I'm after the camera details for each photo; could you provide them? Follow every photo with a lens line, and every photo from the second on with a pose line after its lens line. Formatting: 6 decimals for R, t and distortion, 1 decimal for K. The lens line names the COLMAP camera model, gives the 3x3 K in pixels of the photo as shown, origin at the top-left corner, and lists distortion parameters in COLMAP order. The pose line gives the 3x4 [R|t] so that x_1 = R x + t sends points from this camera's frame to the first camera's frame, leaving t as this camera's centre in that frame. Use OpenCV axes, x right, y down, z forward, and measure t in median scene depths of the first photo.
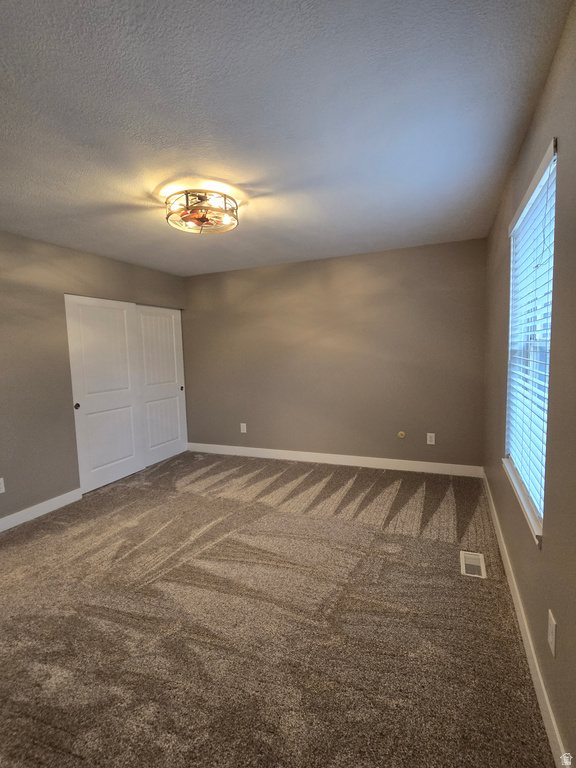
lens RADIAL K [[376.0, 0, 288.1], [0, 376.0, 372.9], [0, 0, 1]] dist [0.000908, -0.000150]
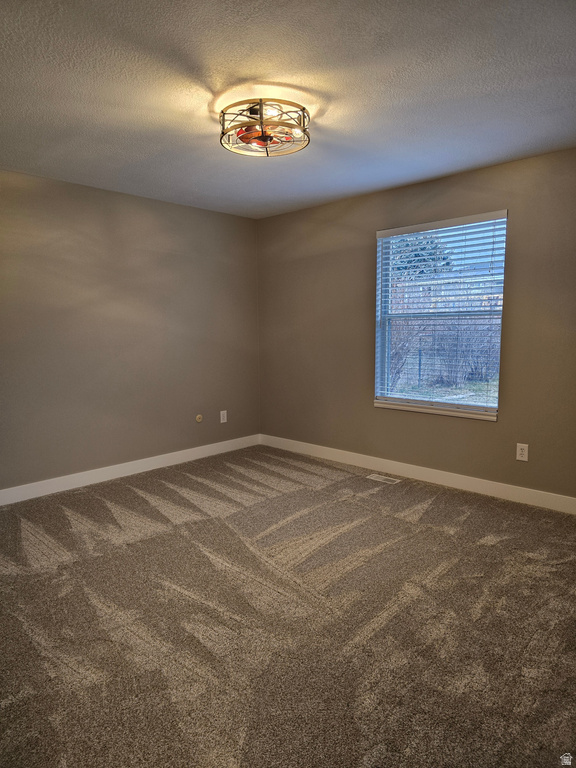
lens RADIAL K [[511.5, 0, 282.9], [0, 511.5, 384.4], [0, 0, 1]] dist [0.068920, -0.068940]
pose [[0.366420, -0.080110, 0.926994, -0.904491], [0.053557, 0.996451, 0.064942, 0.017448], [-0.928907, 0.025851, 0.369410, 0.433965]]
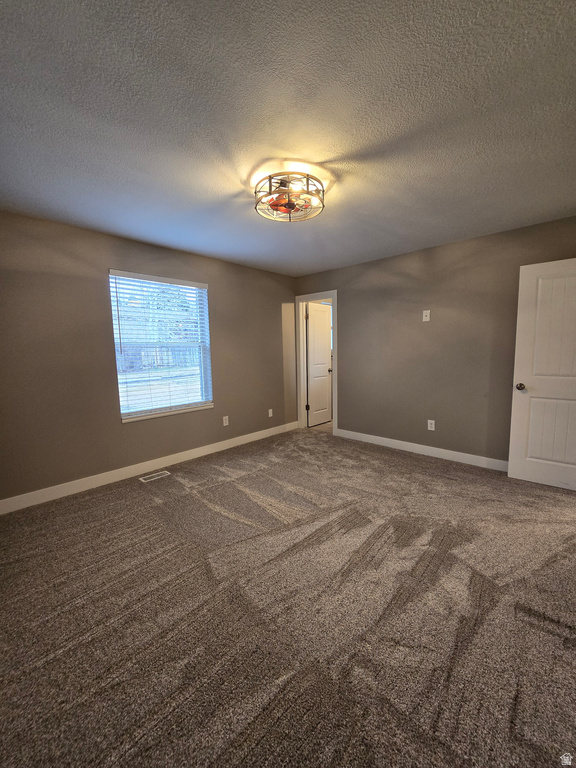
lens RADIAL K [[312.8, 0, 288.0], [0, 312.8, 384.0], [0, 0, 1]] dist [-0.009088, -0.000164]
pose [[-0.937715, 0.008228, 0.347308, -0.376418], [0.065599, 0.985929, 0.153757, -0.049430], [-0.341156, 0.166963, -0.925060, 1.356981]]
